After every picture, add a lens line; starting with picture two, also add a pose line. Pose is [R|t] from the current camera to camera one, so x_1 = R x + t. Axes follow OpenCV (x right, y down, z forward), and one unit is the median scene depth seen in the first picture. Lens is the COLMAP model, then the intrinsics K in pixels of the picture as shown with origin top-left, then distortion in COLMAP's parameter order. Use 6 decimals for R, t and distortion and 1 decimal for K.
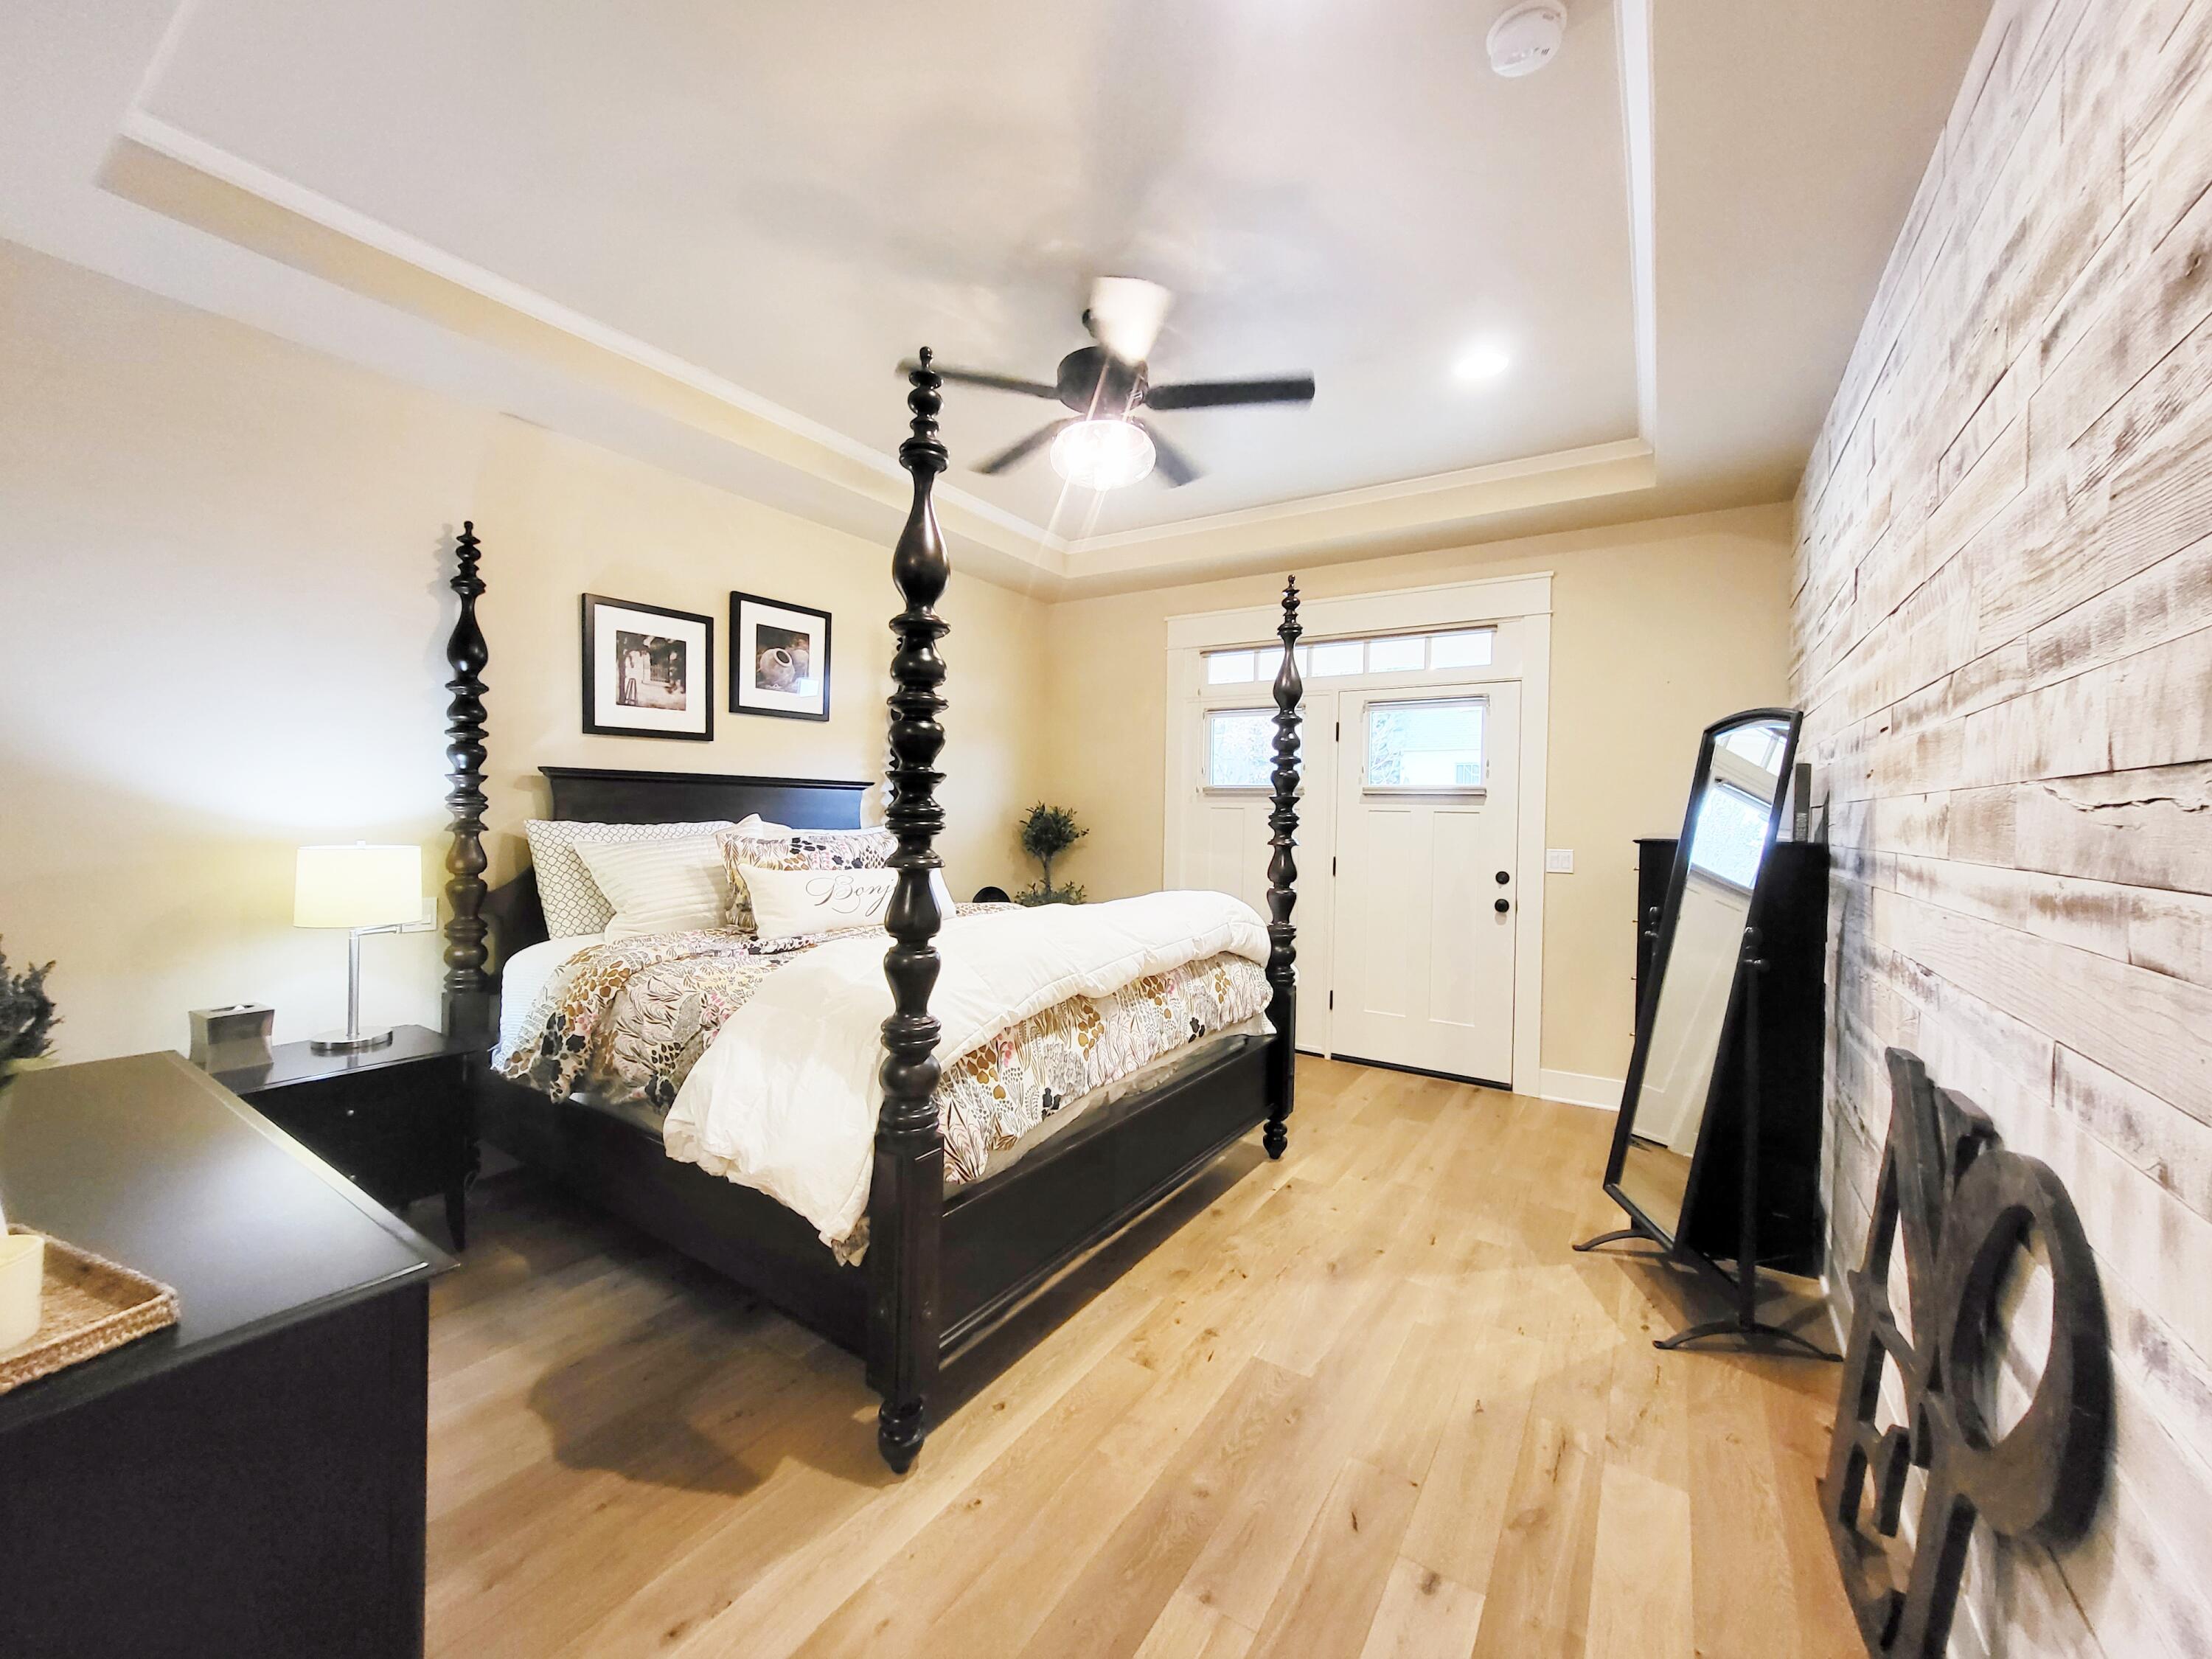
lens RADIAL K [[870.9, 0, 1082.5], [0, 870.9, 816.5], [0, 0, 1]] dist [0.003068, -0.002025]
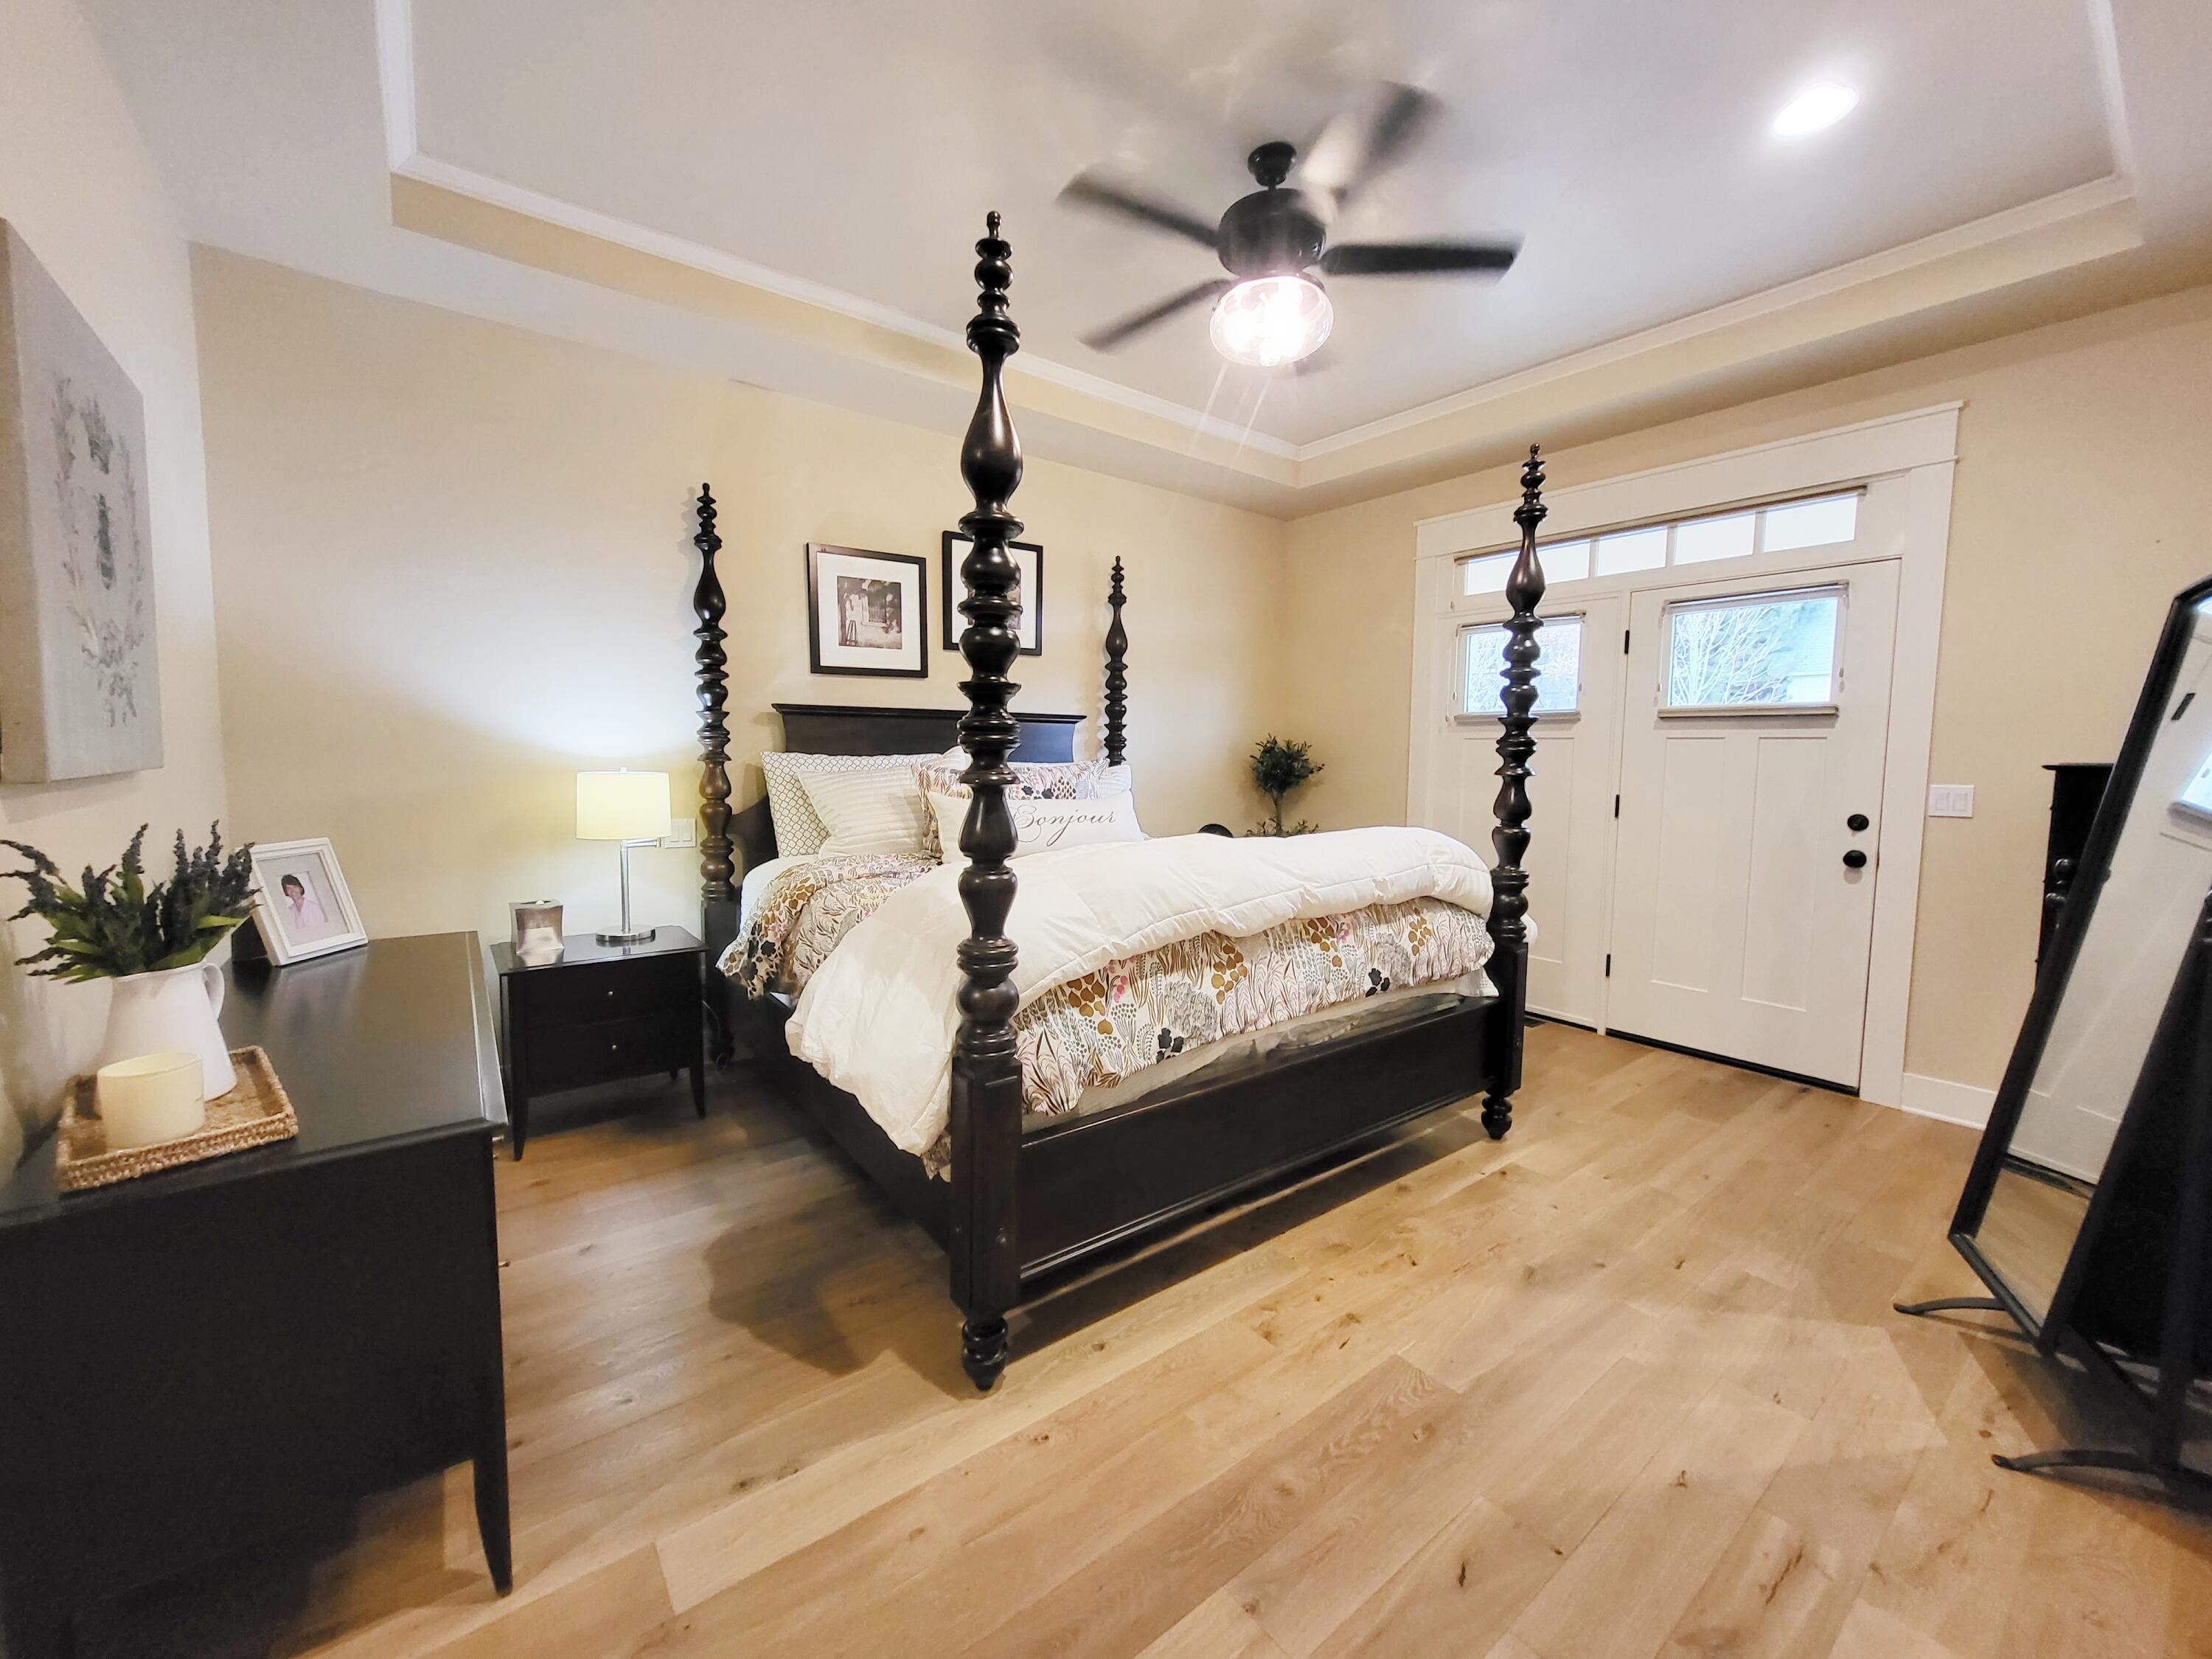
lens RADIAL K [[870.9, 0, 1084.5], [0, 870.9, 816.5], [0, 0, 1]] dist [0.003068, -0.002025]
pose [[0.944505, 0.016491, -0.328084, 0.122464], [0.004018, 0.998085, 0.061734, 0.019897], [0.328474, -0.059627, 0.942629, 0.075723]]
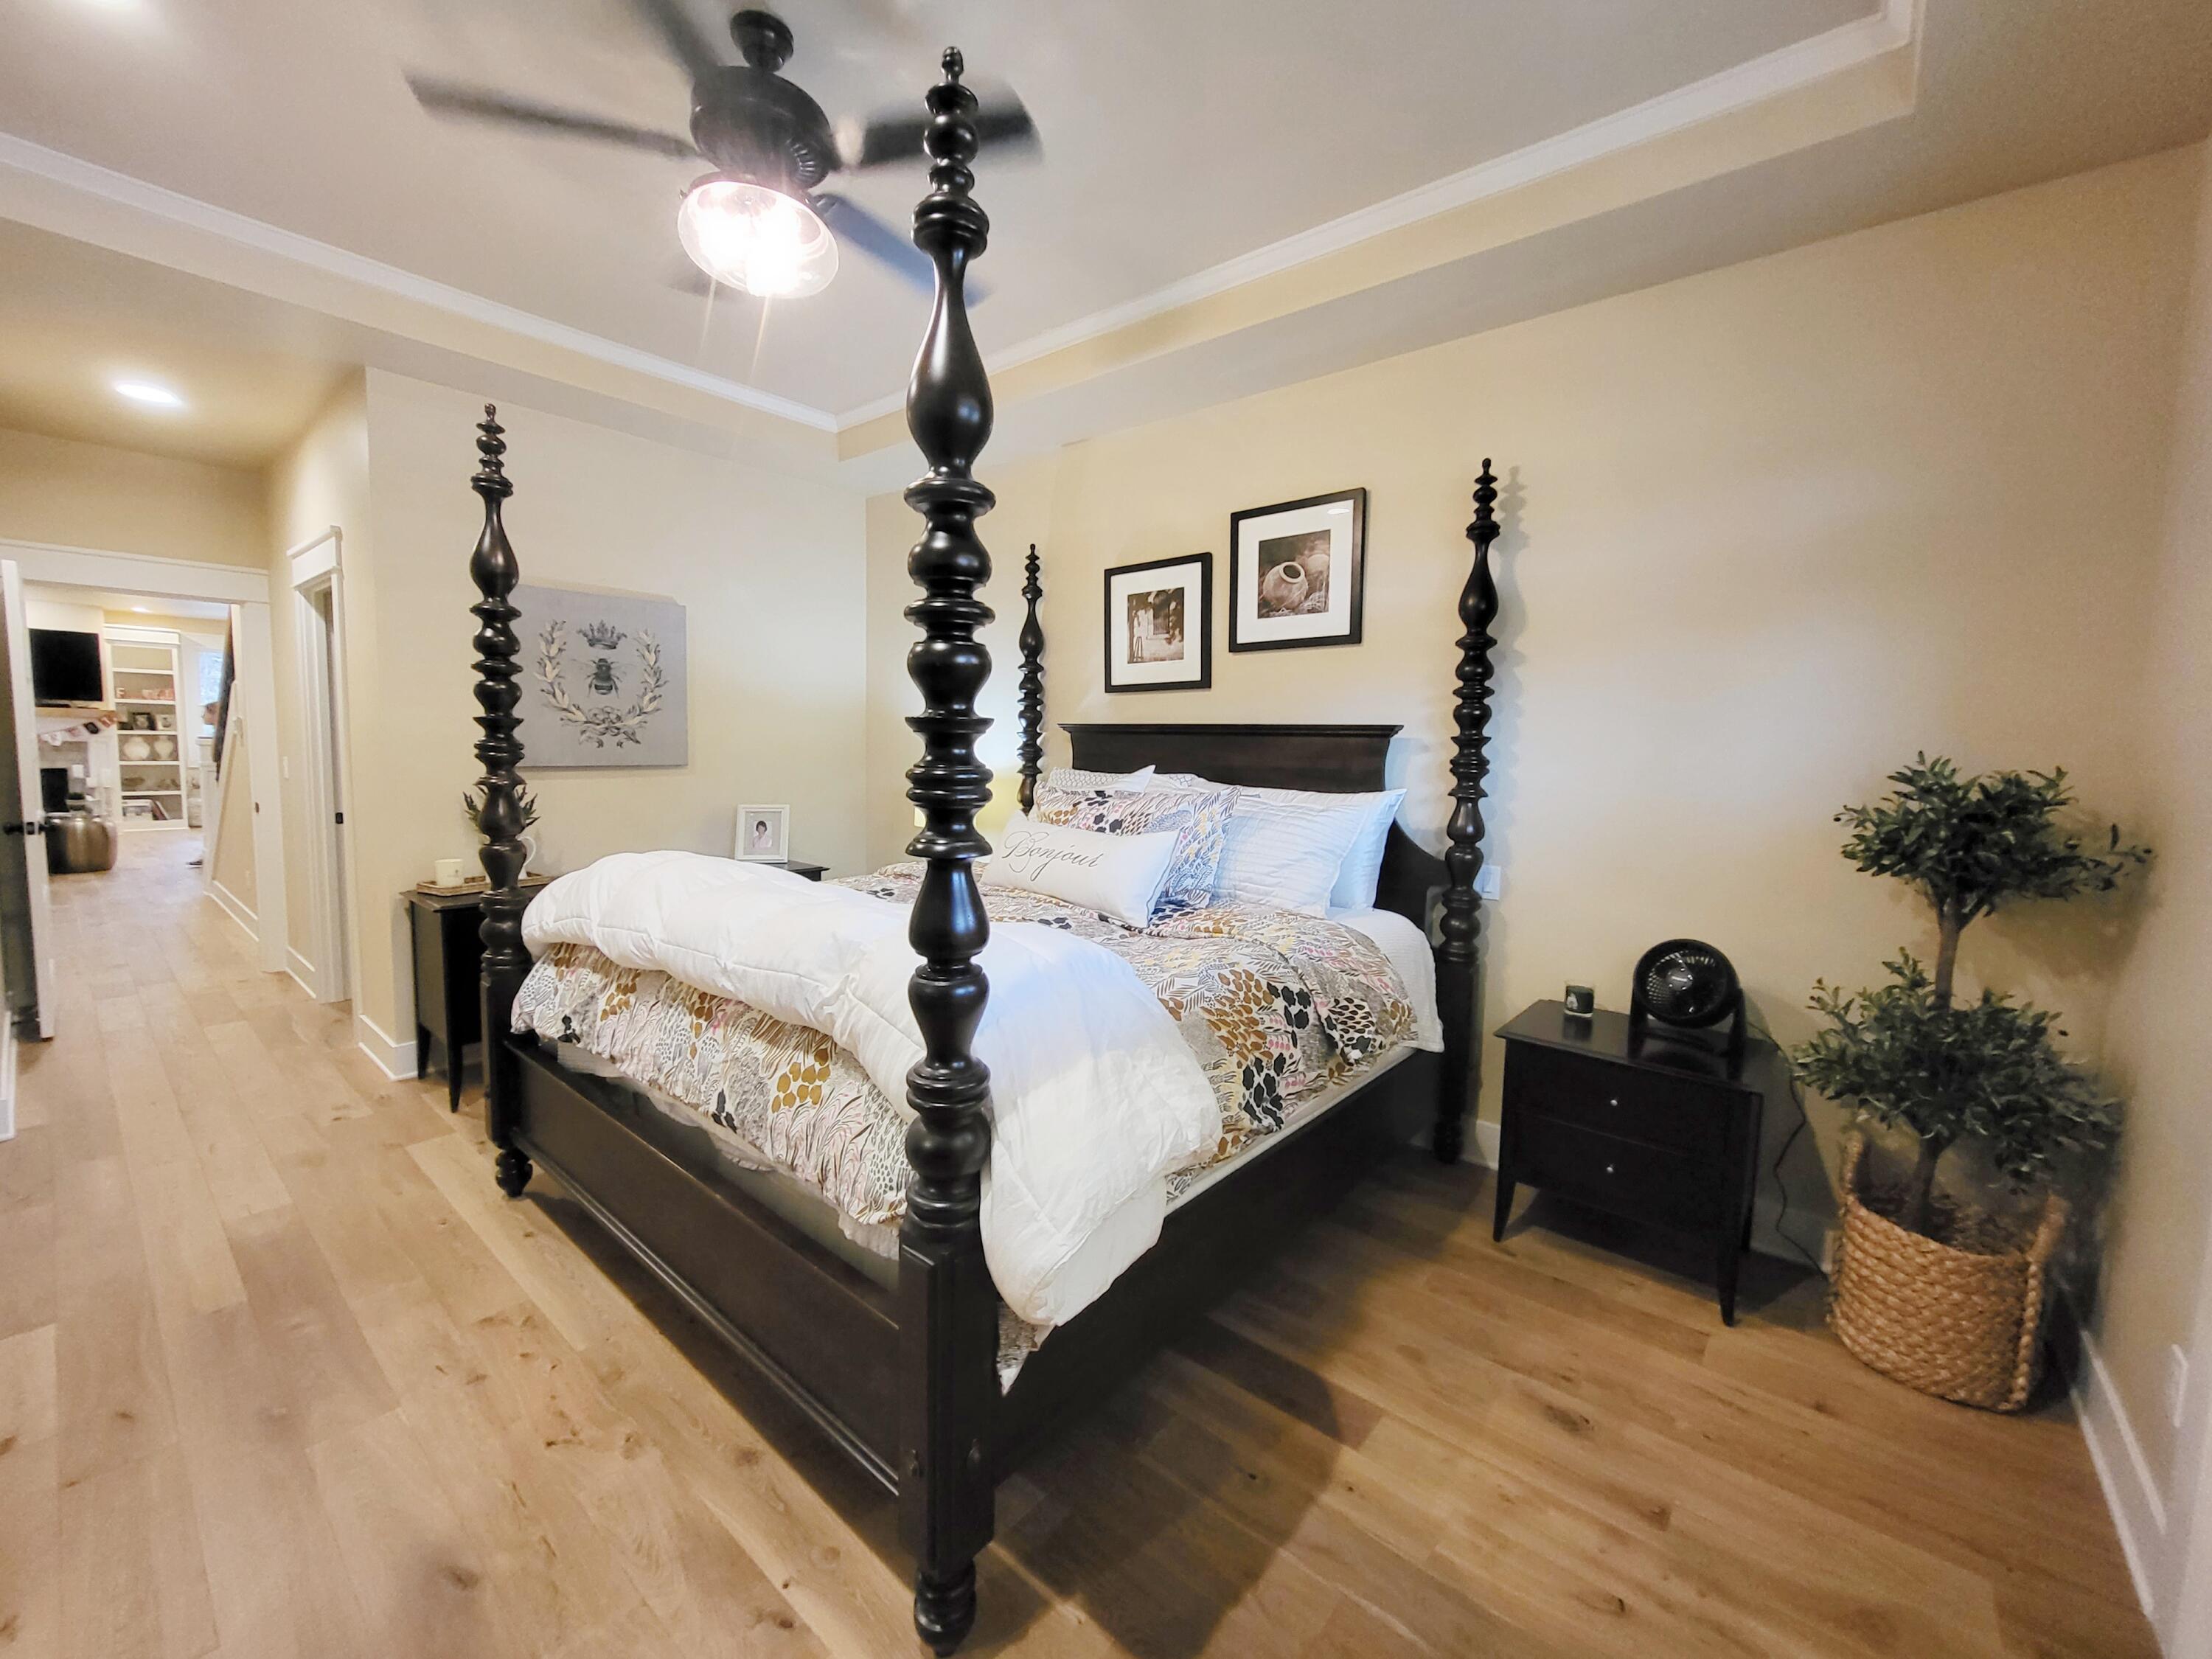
lens RADIAL K [[870.9, 0, 1072.7], [0, 870.9, 813.8], [0, 0, 1]] dist [0.003068, -0.002025]
pose [[-0.109796, 0.061187, -0.992069, 0.623285], [-0.030943, 0.997409, 0.064941, -0.010591], [0.993472, 0.037828, -0.107618, 1.163770]]
